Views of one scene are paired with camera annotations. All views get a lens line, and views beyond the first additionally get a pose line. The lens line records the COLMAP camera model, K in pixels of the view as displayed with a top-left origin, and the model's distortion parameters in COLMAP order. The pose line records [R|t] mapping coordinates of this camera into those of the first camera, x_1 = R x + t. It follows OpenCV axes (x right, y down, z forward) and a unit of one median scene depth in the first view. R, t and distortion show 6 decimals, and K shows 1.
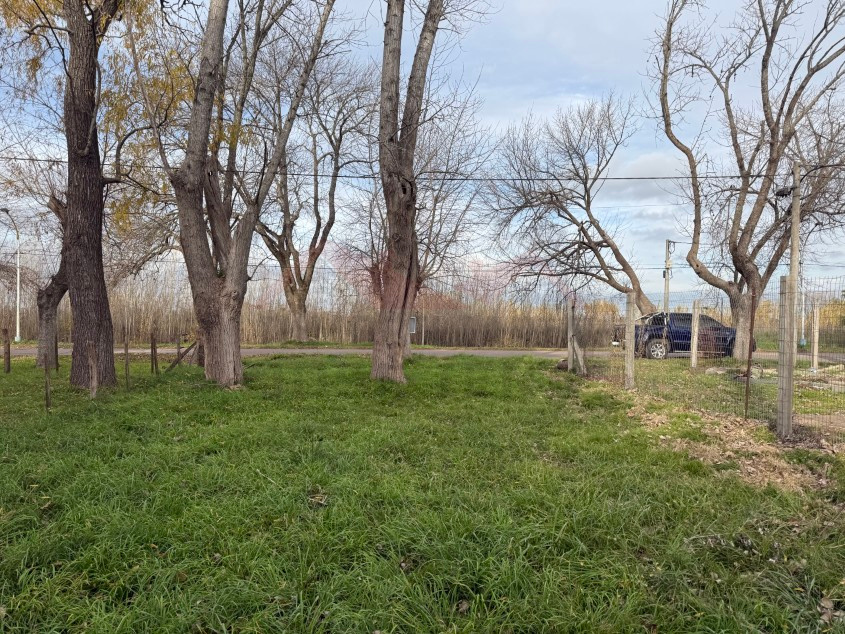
lens RADIAL K [[593.2, 0, 421.4], [0, 593.2, 319.3], [0, 0, 1]] dist [0.072937, -0.074971]
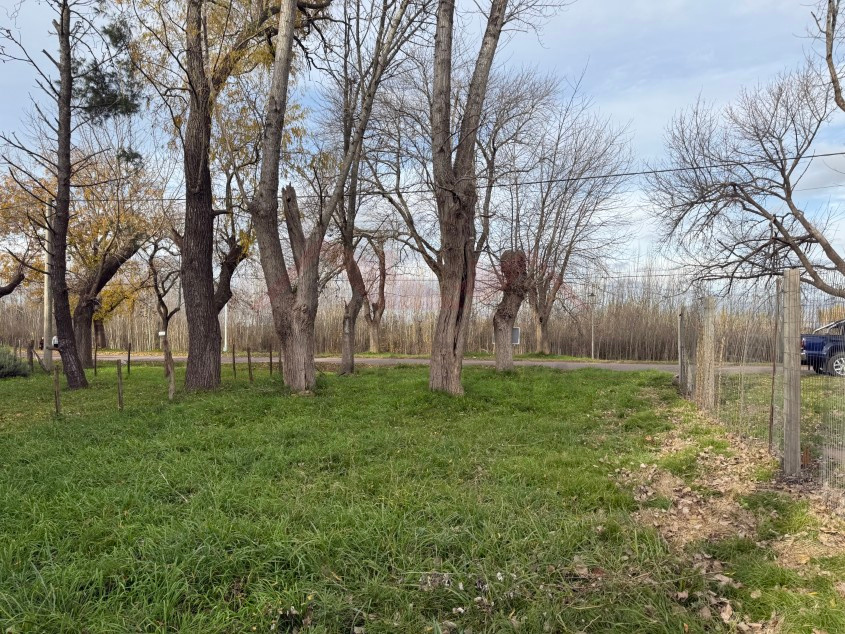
lens RADIAL K [[593.2, 0, 421.4], [0, 593.2, 319.3], [0, 0, 1]] dist [0.072937, -0.074971]
pose [[0.937810, -0.013614, -0.346881, 0.237580], [0.006601, 0.999749, -0.021390, 0.003210], [0.347085, 0.017770, 0.937665, 0.050086]]
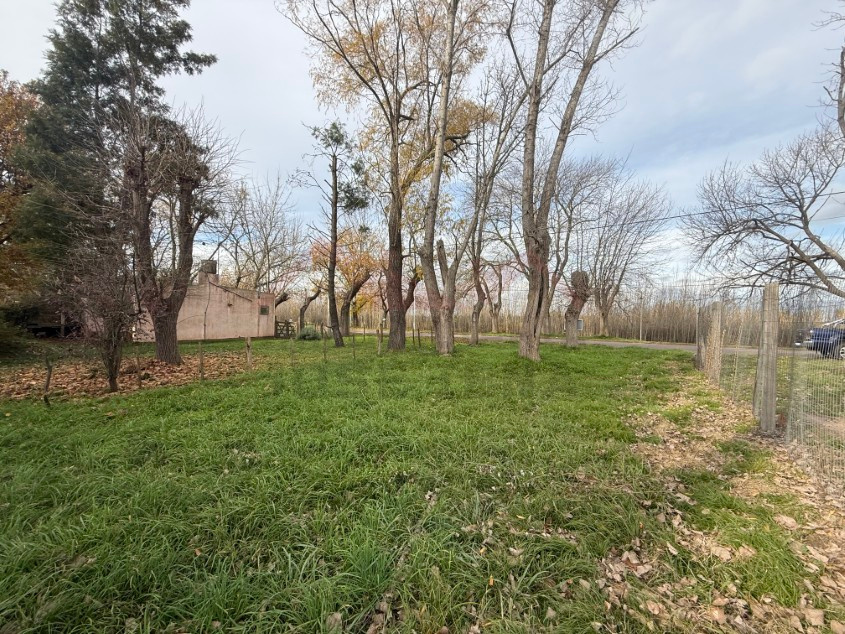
lens RADIAL K [[337.6, 0, 422.5], [0, 337.6, 317.0], [0, 0, 1]] dist [0.012216, -0.002339]
pose [[0.791382, 0.001963, -0.611319, 0.270004], [-0.008578, 0.999932, -0.007894, -0.000849], [0.611261, 0.011490, 0.791345, 0.068224]]
